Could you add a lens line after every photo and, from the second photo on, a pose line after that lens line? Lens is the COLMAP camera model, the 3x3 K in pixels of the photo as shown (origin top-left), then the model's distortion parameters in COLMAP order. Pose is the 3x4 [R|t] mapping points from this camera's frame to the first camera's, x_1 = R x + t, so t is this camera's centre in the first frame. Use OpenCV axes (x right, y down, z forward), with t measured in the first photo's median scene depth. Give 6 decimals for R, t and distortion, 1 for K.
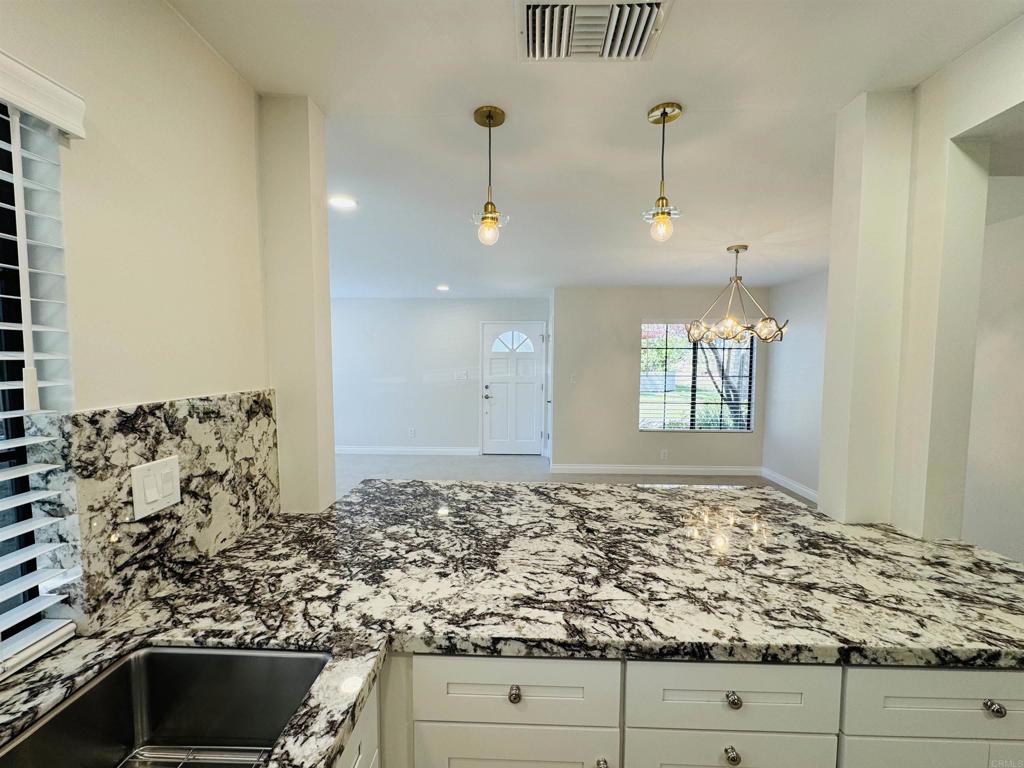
lens RADIAL K [[408.0, 0, 512.0], [0, 408.0, 384.0], [0, 0, 1]] dist [-0.002897, 0.000284]
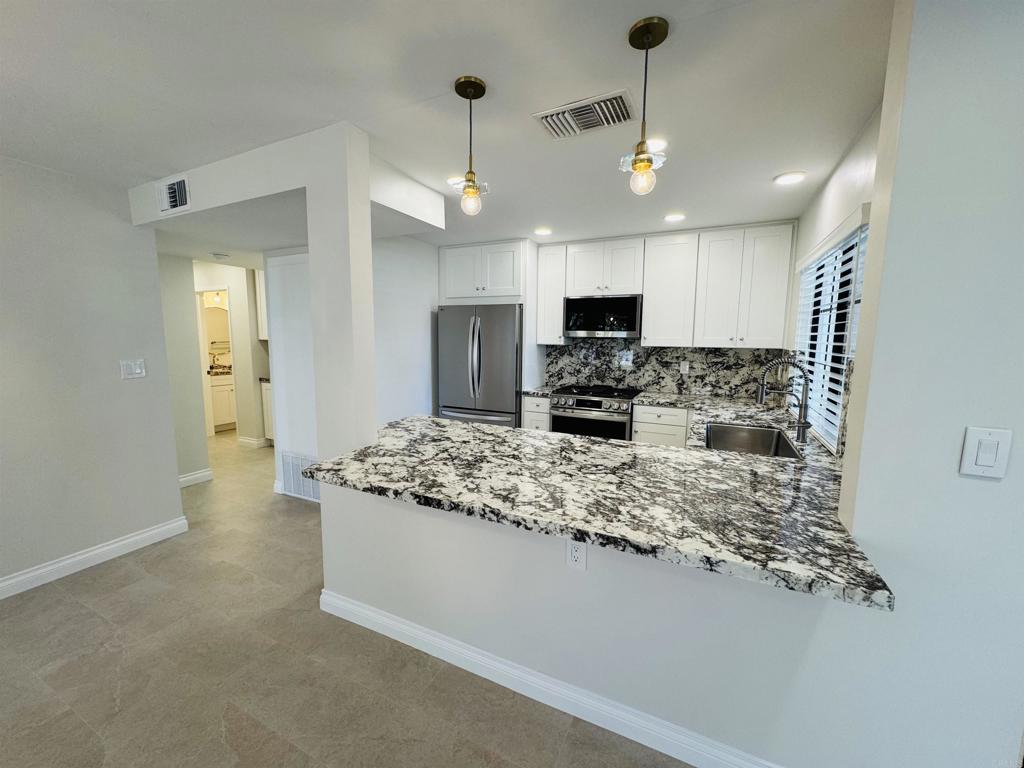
lens RADIAL K [[408.0, 0, 512.0], [0, 408.0, 384.0], [0, 0, 1]] dist [-0.002897, 0.000284]
pose [[-0.911942, -0.061594, 0.405670, -0.232023], [0.012565, 0.984013, 0.177652, -0.137410], [-0.410127, 0.167106, -0.896589, 2.518266]]
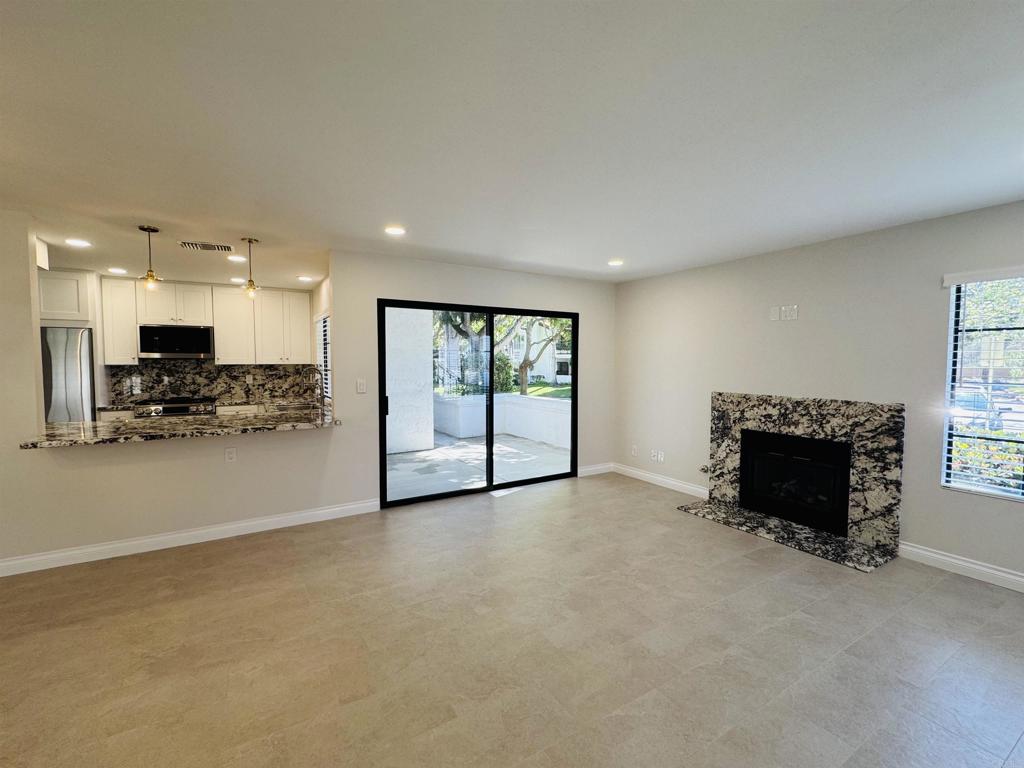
lens RADIAL K [[446.6, 0, 512.0], [0, 446.6, 384.0], [0, 0, 1]] dist [-0.002317, -0.000023]
pose [[-0.838164, 0.022814, -0.544941, 0.110164], [-0.038747, 0.994110, 0.101215, -0.244360], [0.544040, 0.105950, -0.832343, 4.879290]]
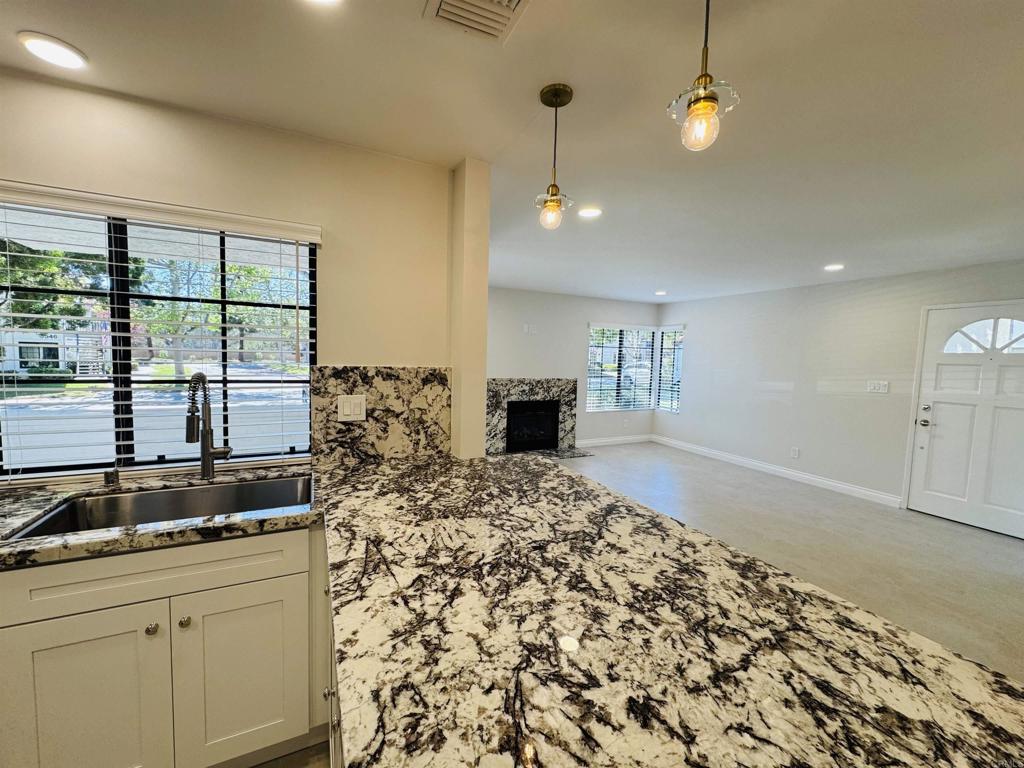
lens RADIAL K [[408.0, 0, 512.0], [0, 408.0, 384.0], [0, 0, 1]] dist [-0.002897, 0.000284]
pose [[0.468936, 0.072348, -0.880264, 1.016484], [-0.081973, 0.995903, 0.038184, -0.003141], [0.879420, 0.054252, 0.472945, 0.622504]]
